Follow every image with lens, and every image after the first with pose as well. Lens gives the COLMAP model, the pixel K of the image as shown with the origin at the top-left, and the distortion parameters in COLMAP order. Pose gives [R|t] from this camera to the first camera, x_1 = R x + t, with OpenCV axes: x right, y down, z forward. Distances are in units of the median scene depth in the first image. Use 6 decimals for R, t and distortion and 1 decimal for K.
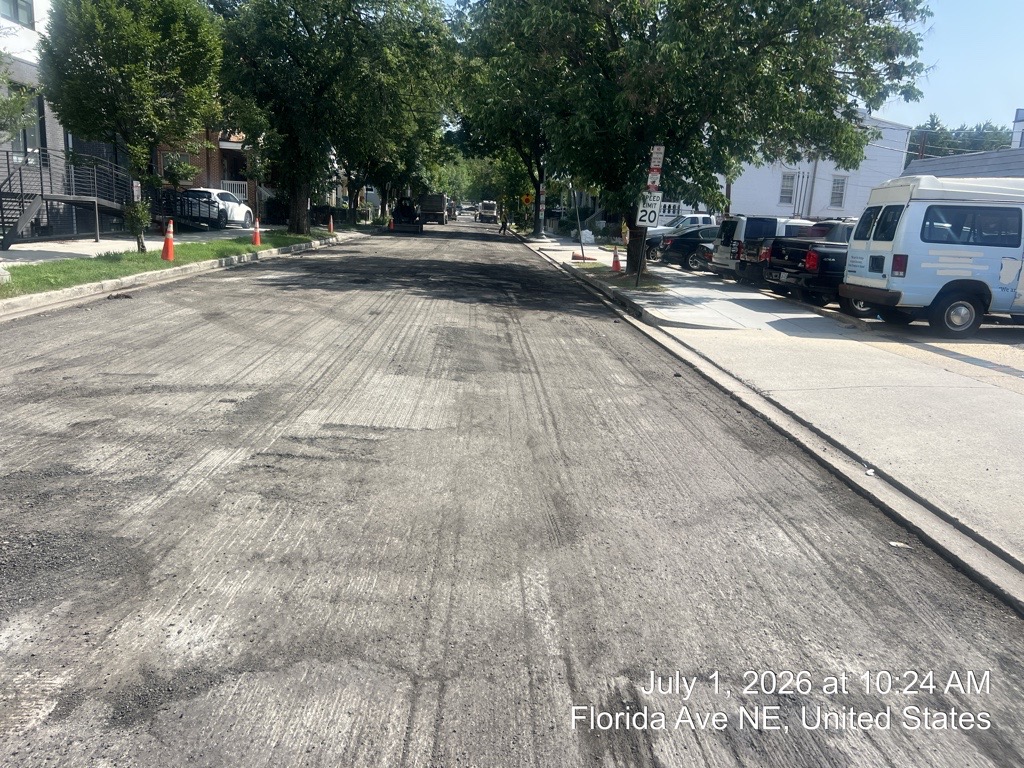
lens RADIAL K [[762.0, 0, 479.2], [0, 762.0, 386.1], [0, 0, 1]] dist [0.045803, -0.060889]
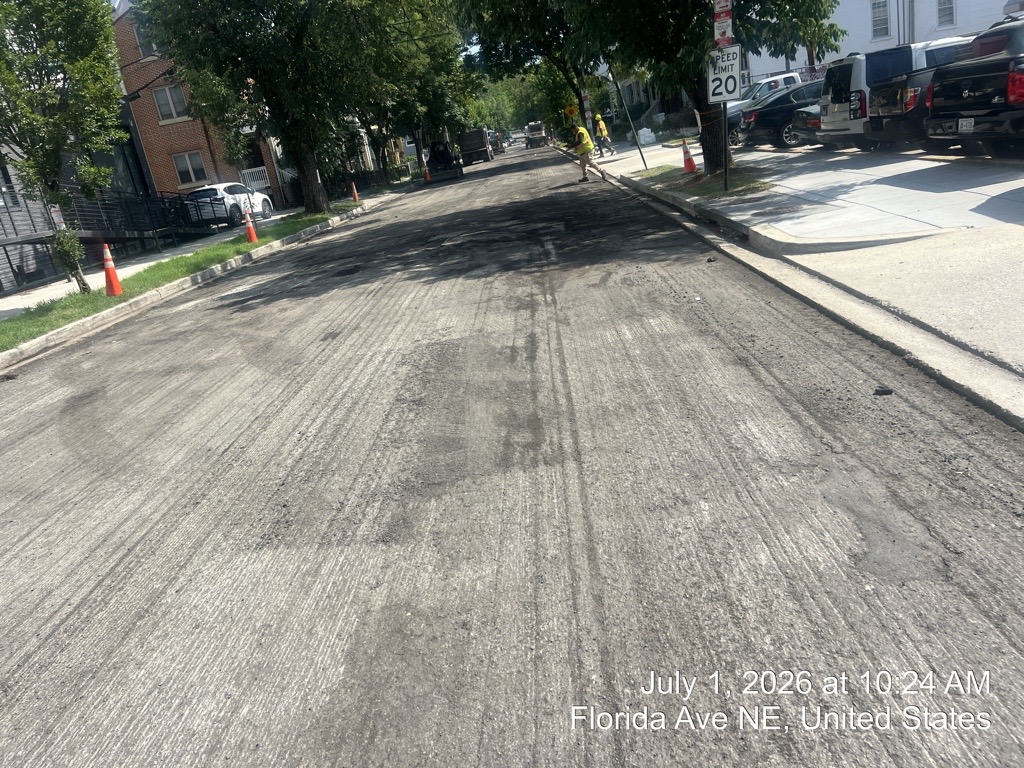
lens RADIAL K [[762.0, 0, 479.2], [0, 762.0, 386.1], [0, 0, 1]] dist [0.045803, -0.060889]
pose [[0.971272, -0.198351, -0.131482, 0.036214], [0.208452, 0.975667, 0.067982, -0.042494], [0.114798, -0.093437, 0.988985, 0.220756]]
